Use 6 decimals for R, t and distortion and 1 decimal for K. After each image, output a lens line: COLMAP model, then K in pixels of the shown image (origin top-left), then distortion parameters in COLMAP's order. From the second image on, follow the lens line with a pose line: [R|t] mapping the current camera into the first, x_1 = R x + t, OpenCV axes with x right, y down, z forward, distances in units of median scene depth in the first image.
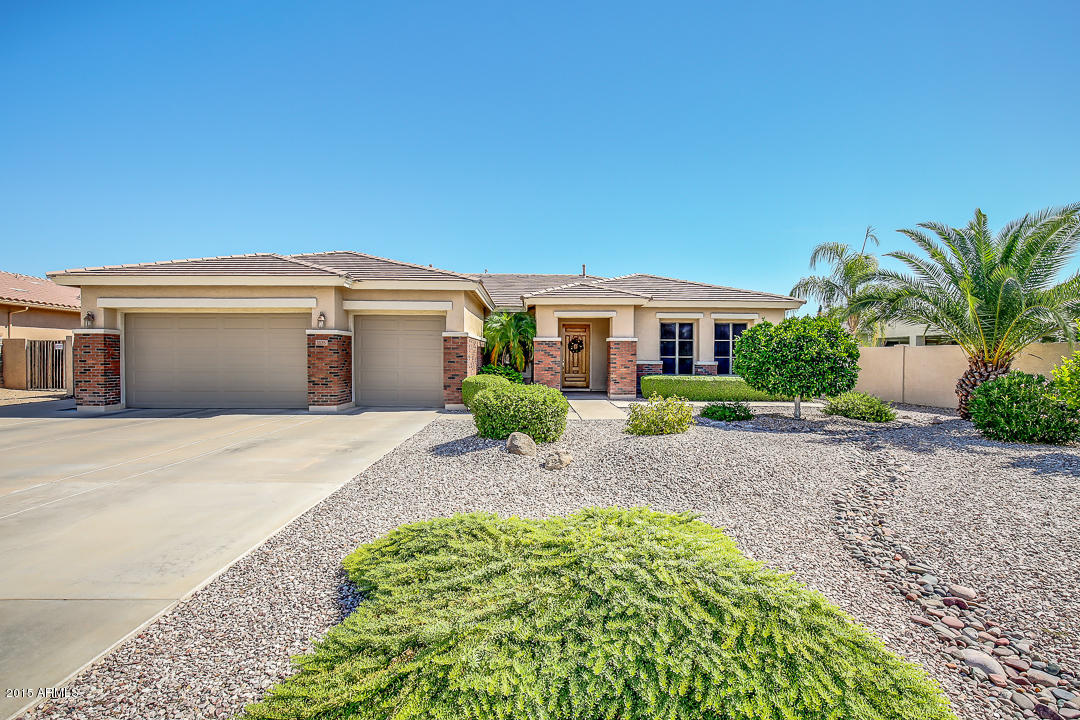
lens RADIAL K [[498.2, 0, 540.7], [0, 498.2, 359.9], [0, 0, 1]] dist [-0.025501, 0.000910]
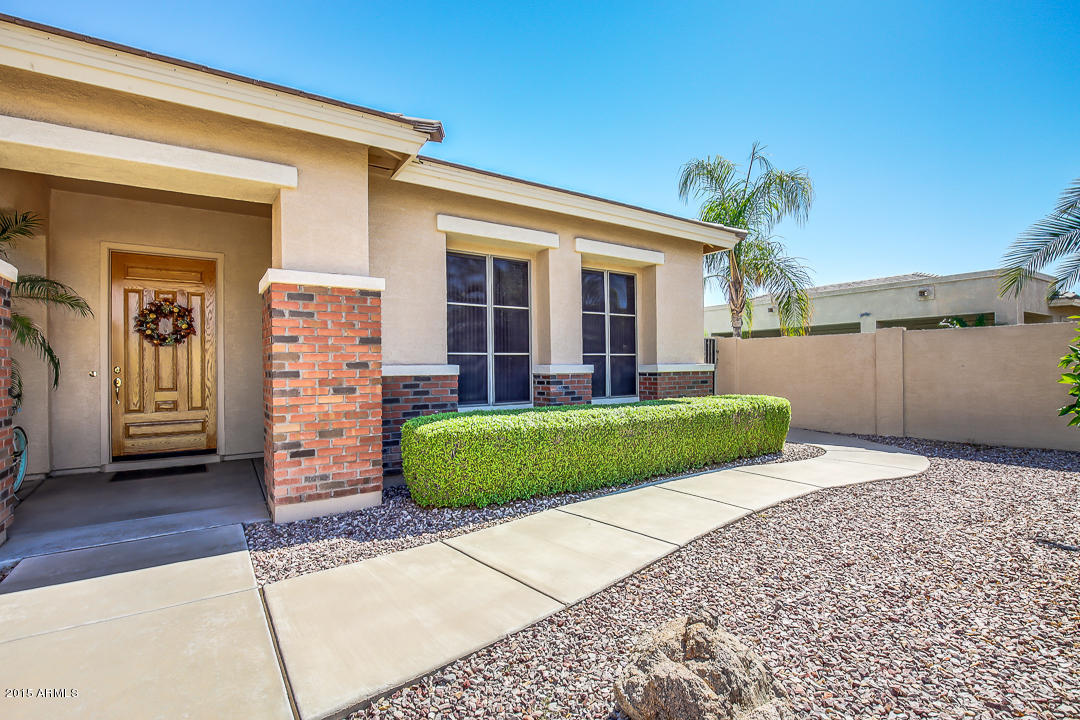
lens RADIAL K [[498.2, 0, 540.6], [0, 498.2, 364.8], [0, 0, 1]] dist [-0.025501, 0.000910]
pose [[0.838595, -0.013398, 0.544591, 0.112966], [0.020341, 0.999770, -0.006726, 0.005002], [-0.544376, 0.016718, 0.838675, 0.692947]]
